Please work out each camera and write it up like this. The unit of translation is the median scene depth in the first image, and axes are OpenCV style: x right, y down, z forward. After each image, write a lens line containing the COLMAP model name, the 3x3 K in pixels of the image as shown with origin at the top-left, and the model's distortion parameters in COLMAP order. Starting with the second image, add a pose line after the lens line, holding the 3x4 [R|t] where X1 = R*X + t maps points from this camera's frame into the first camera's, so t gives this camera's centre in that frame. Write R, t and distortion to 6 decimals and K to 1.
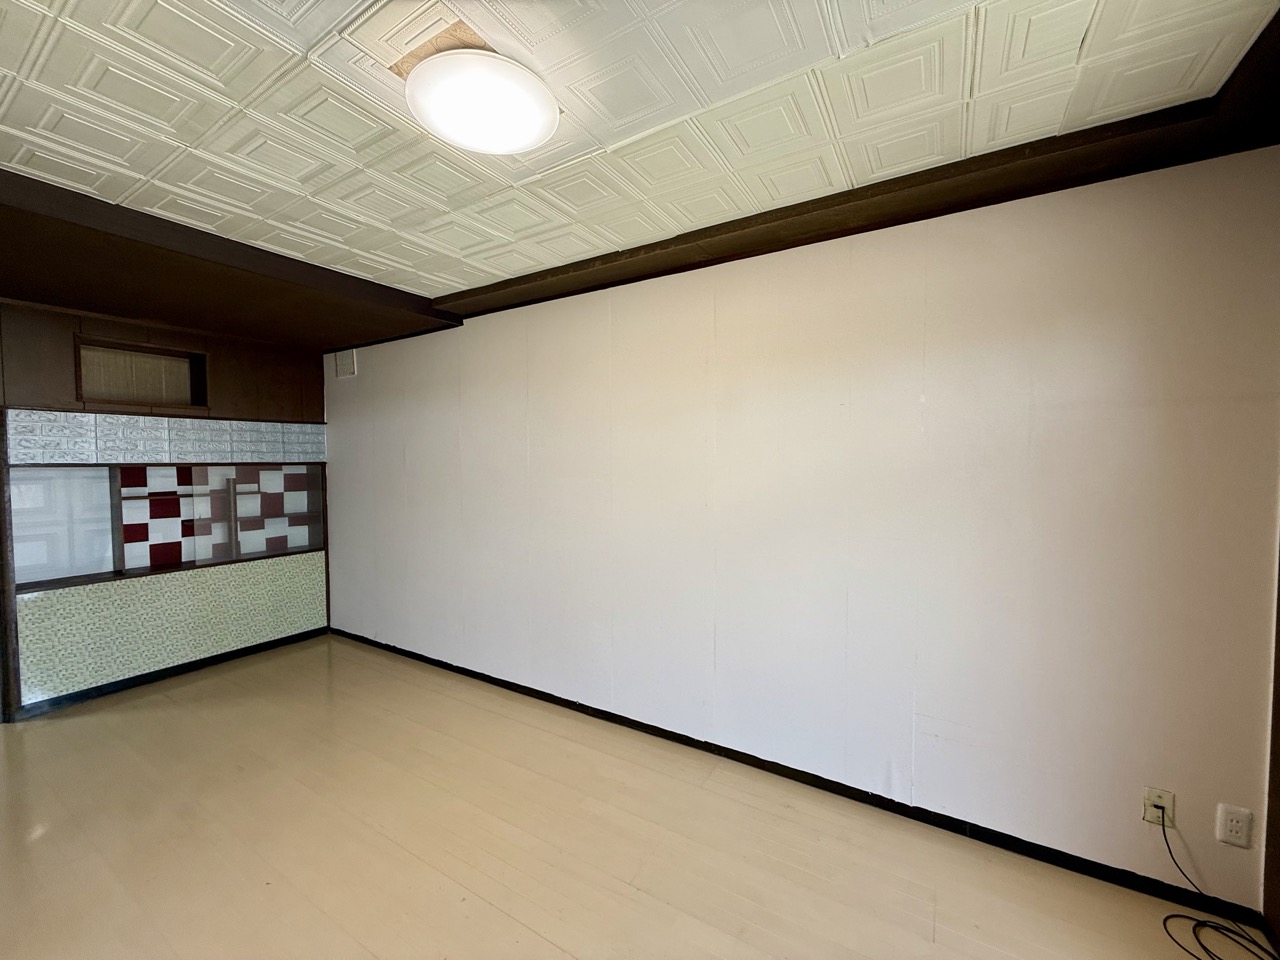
lens RADIAL K [[510.7, 0, 637.8], [0, 510.7, 480.7], [0, 0, 1]] dist [-0.001148, -0.000331]
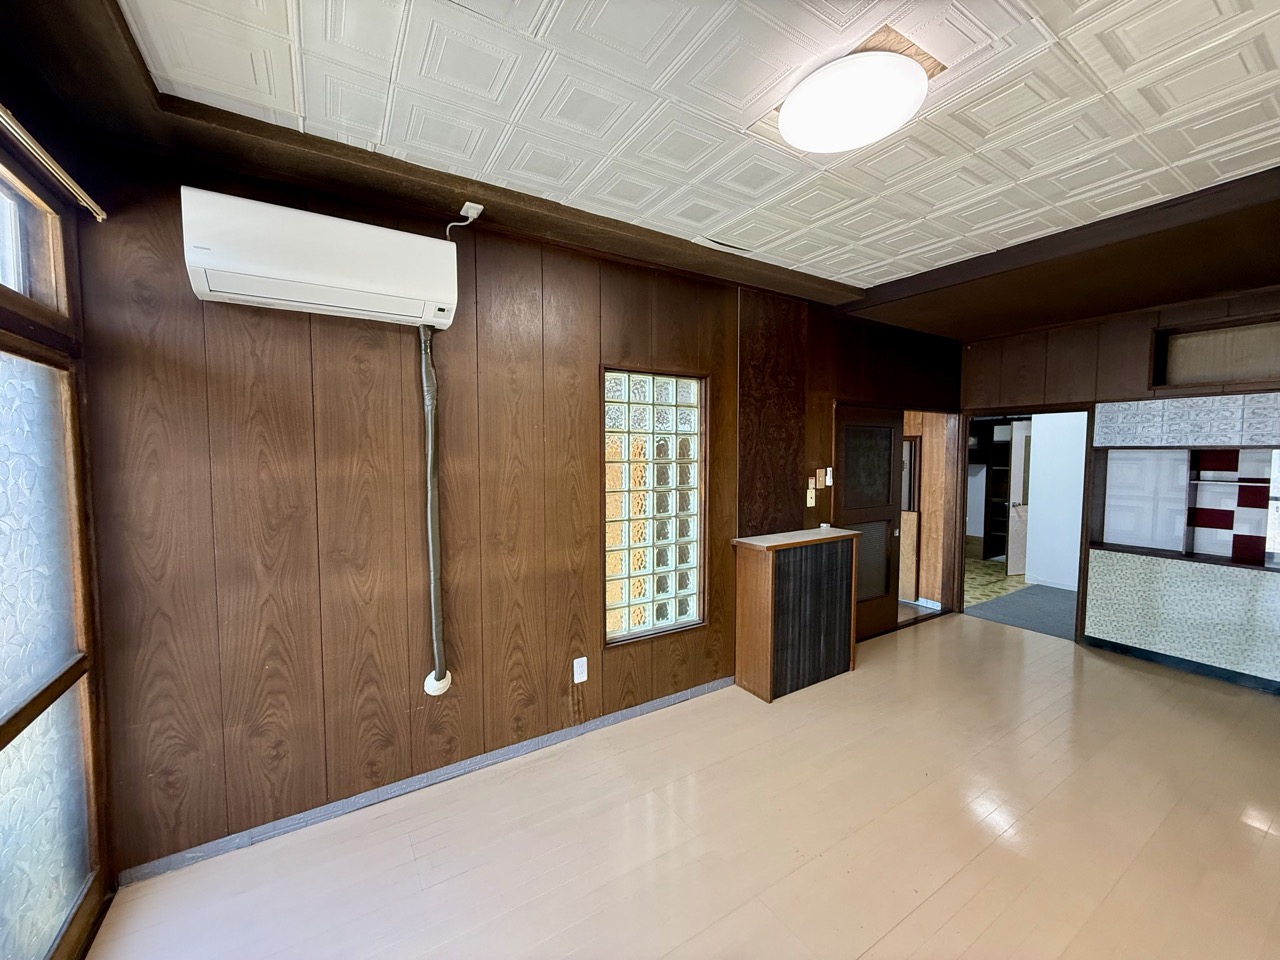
lens RADIAL K [[510.7, 0, 637.8], [0, 510.7, 480.7], [0, 0, 1]] dist [-0.001148, -0.000331]
pose [[-0.450707, 0.057199, -0.890837, 0.375084], [-0.031866, 0.996278, 0.080092, -0.011431], [0.892103, 0.064486, -0.447207, 0.477199]]
